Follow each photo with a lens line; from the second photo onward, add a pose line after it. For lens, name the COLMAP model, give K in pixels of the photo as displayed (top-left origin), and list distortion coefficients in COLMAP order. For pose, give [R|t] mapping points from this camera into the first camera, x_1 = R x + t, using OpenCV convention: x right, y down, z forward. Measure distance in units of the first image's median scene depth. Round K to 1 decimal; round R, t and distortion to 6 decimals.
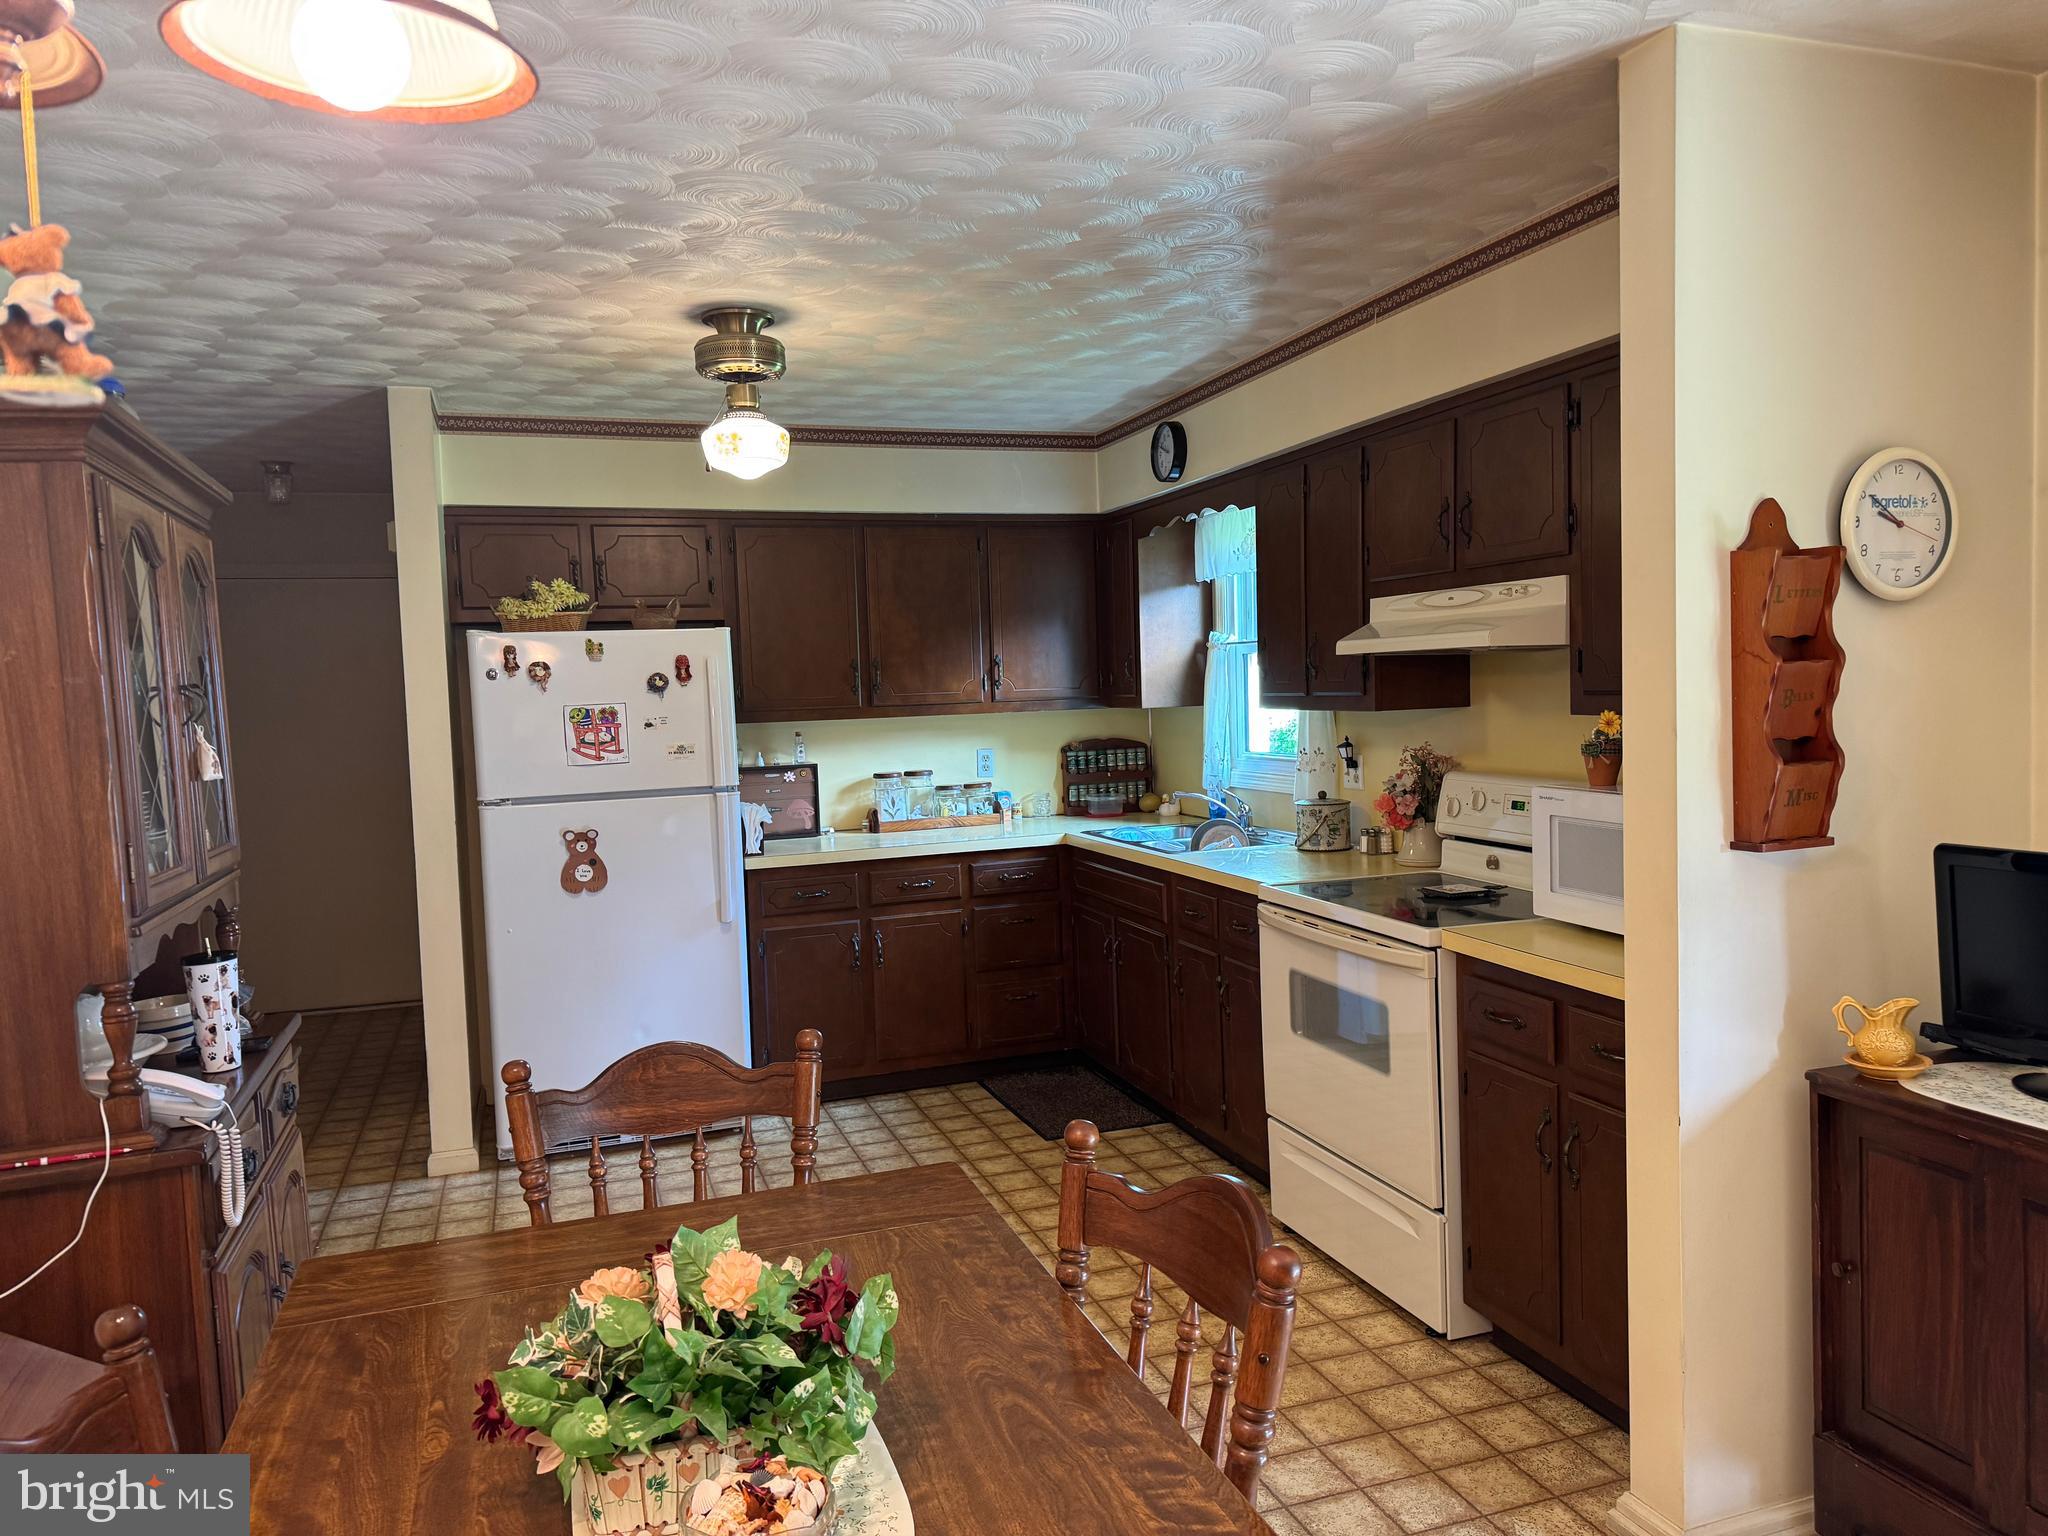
lens RADIAL K [[1417.1, 0, 1042.0], [0, 1417.1, 765.8], [0, 0, 1]] dist [0.142971, -0.243469]
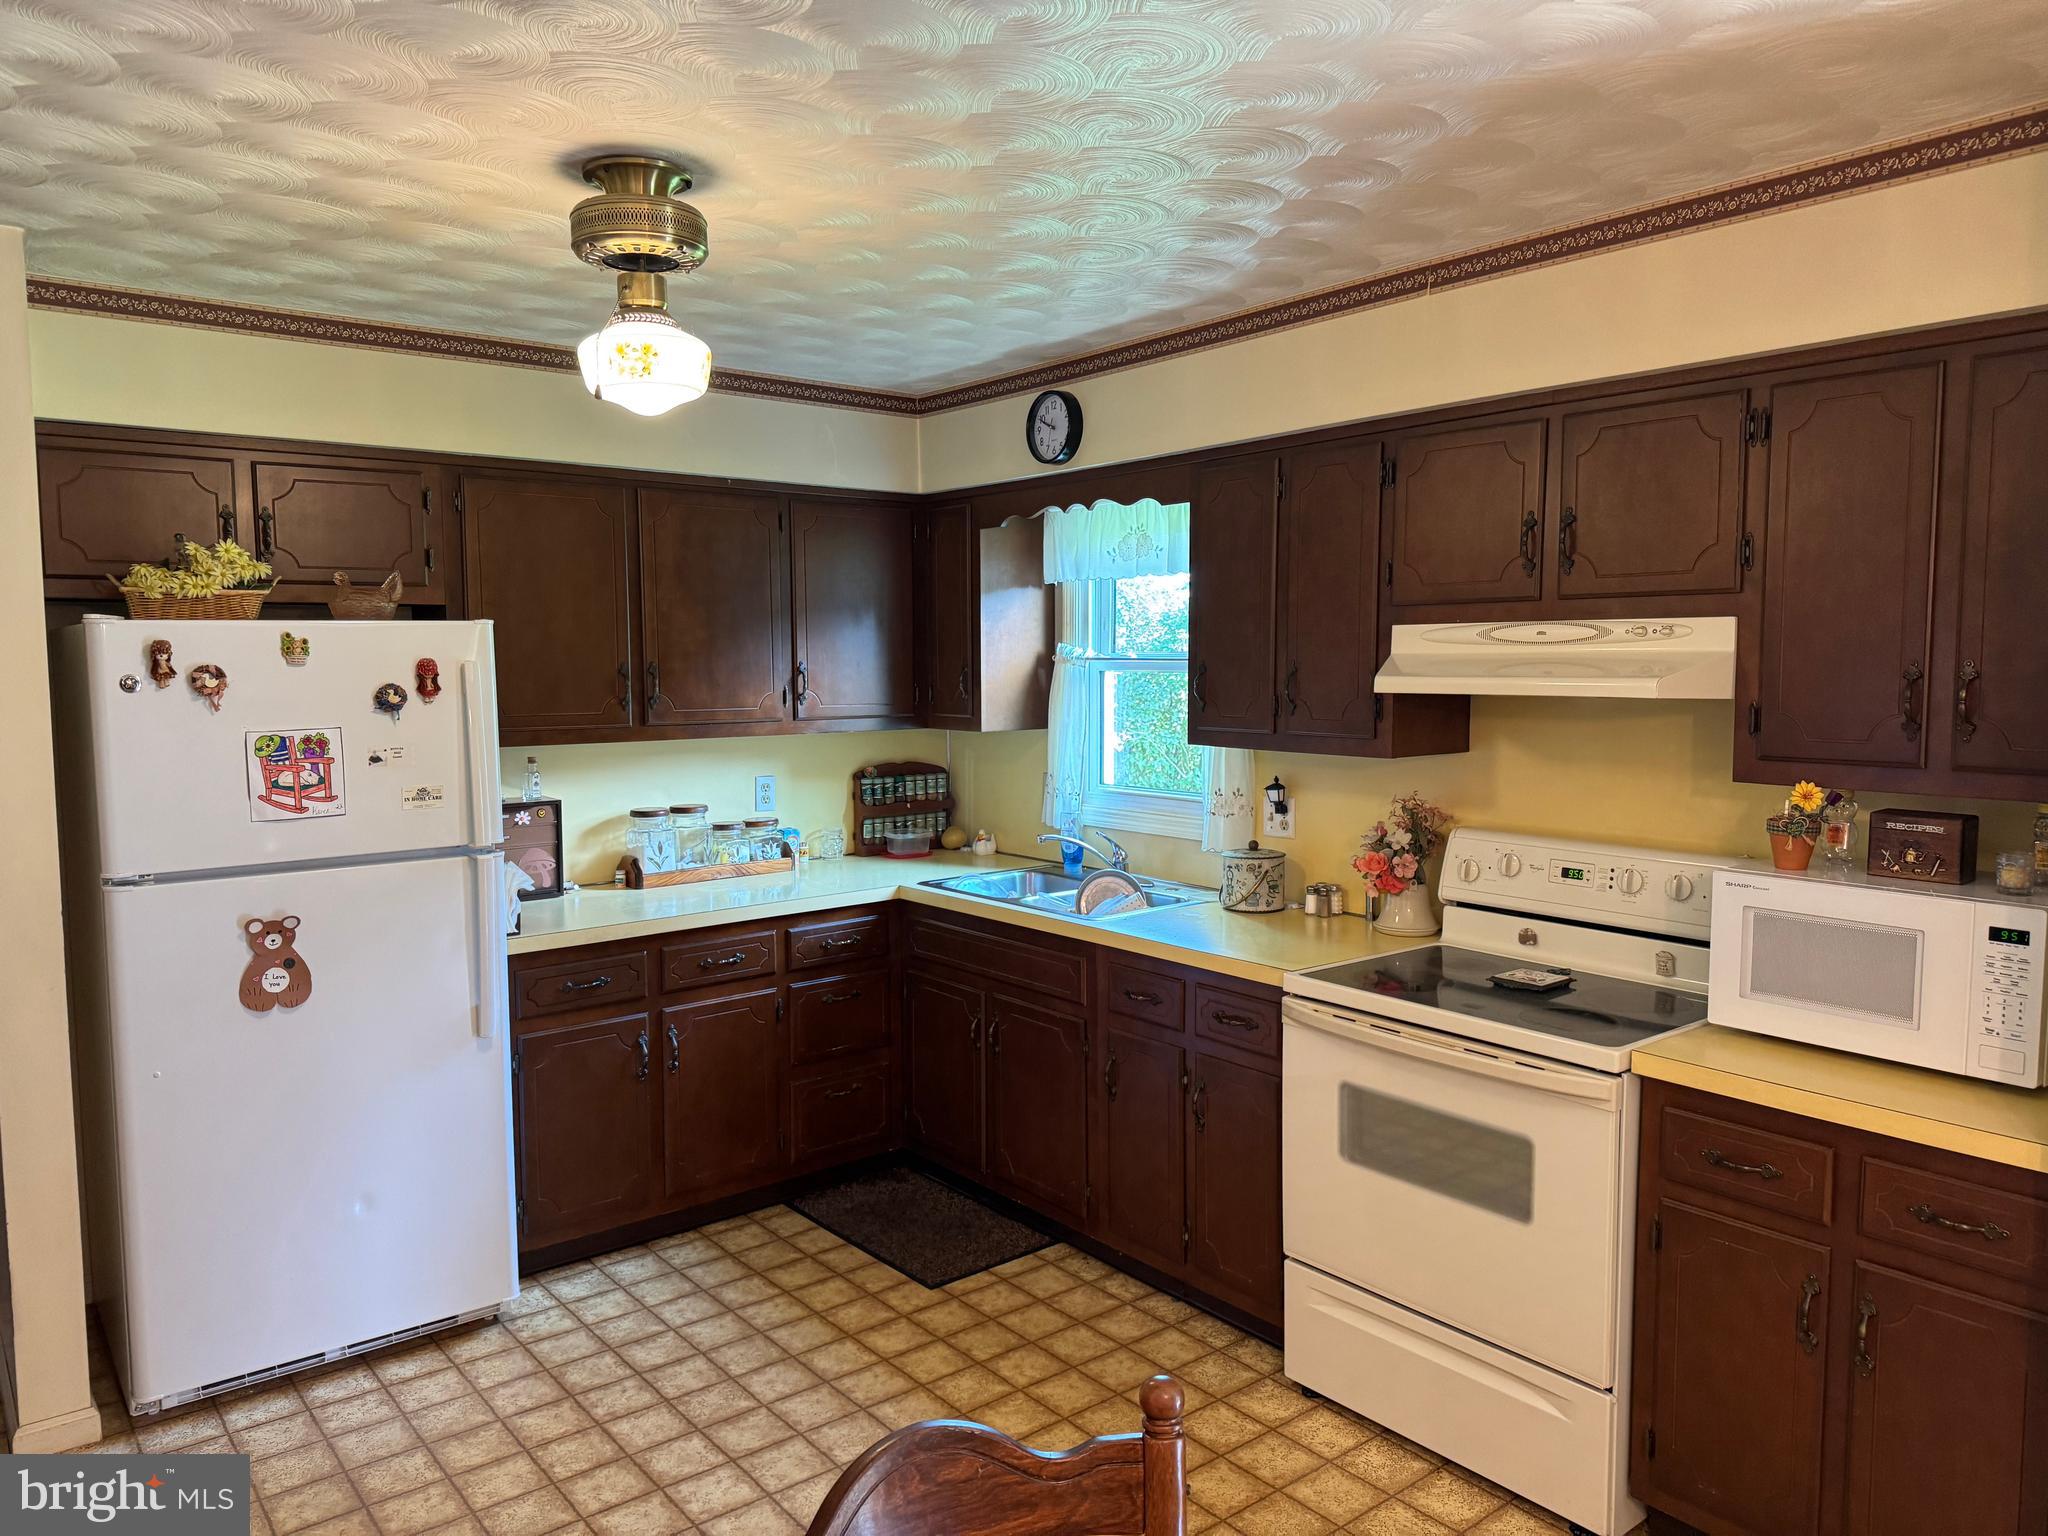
lens RADIAL K [[1417.1, 0, 1042.0], [0, 1417.1, 765.8], [0, 0, 1]] dist [0.142971, -0.243469]
pose [[0.938941, 0.002794, 0.344067, -0.211682], [-0.007695, 0.999887, 0.012882, -0.036569], [-0.343992, -0.014743, 0.938857, 0.237642]]
